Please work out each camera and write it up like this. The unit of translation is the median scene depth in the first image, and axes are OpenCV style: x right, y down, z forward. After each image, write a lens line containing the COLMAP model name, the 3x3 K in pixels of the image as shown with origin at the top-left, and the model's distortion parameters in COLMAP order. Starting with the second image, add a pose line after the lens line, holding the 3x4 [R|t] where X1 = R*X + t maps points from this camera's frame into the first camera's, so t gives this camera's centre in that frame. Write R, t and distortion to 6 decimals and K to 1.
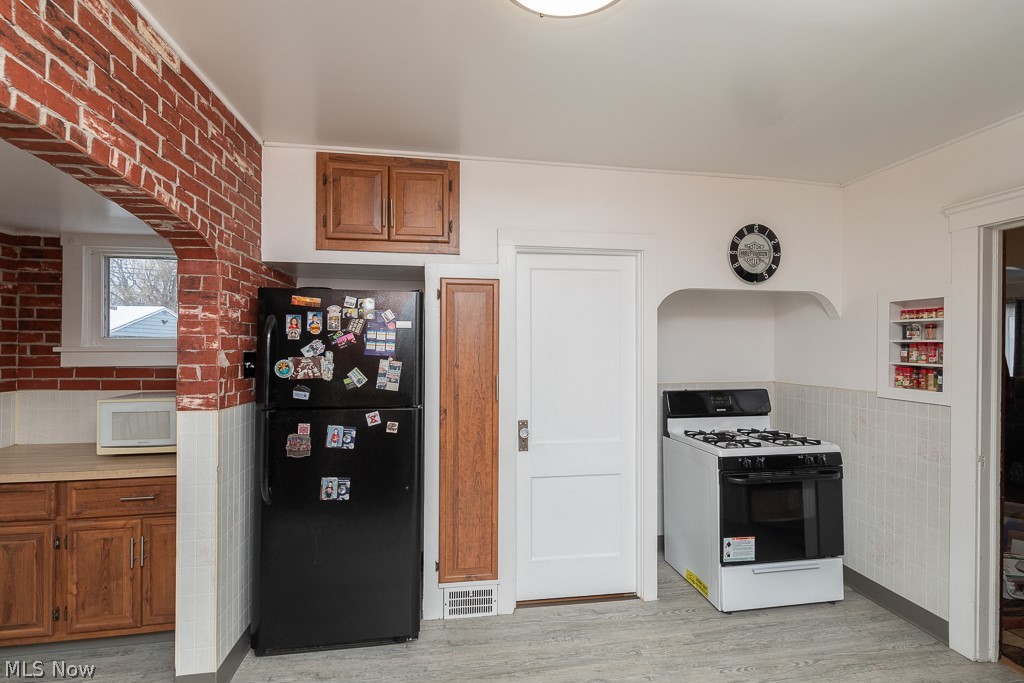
lens RADIAL K [[444.9, 0, 511.1], [0, 444.9, 342.2], [0, 0, 1]] dist [-0.001738, 0.000186]
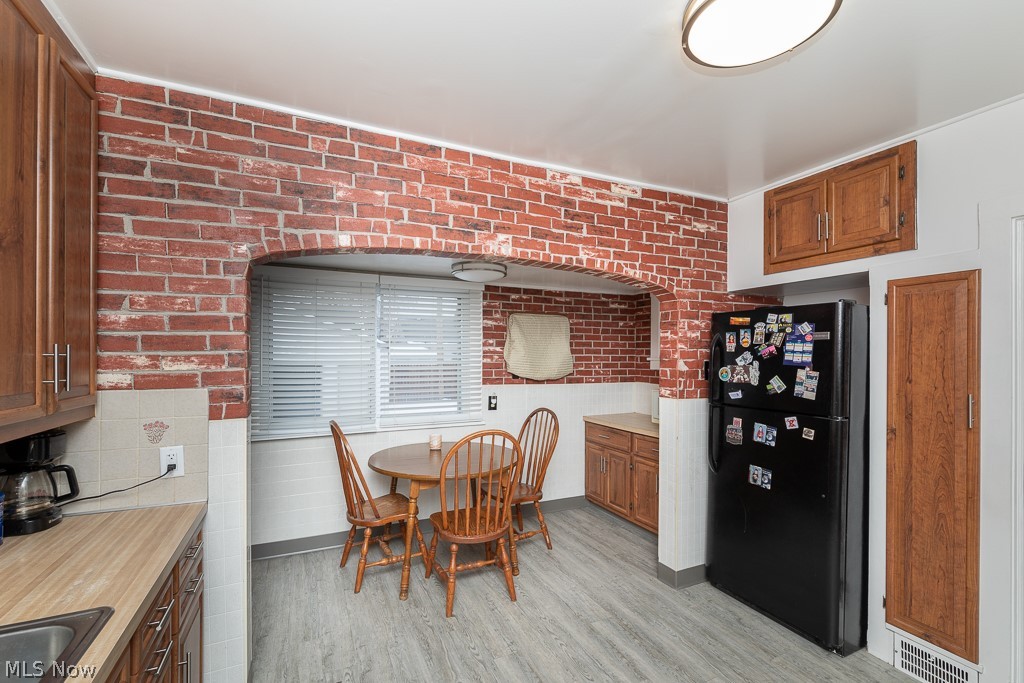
lens RADIAL K [[444.9, 0, 510.2], [0, 444.9, 351.5], [0, 0, 1]] dist [-0.001738, 0.000186]
pose [[0.281447, -0.011226, -0.959511, 0.559645], [0.002703, 0.999937, -0.010906, 0.005709], [0.959573, 0.000476, 0.281459, 0.025034]]
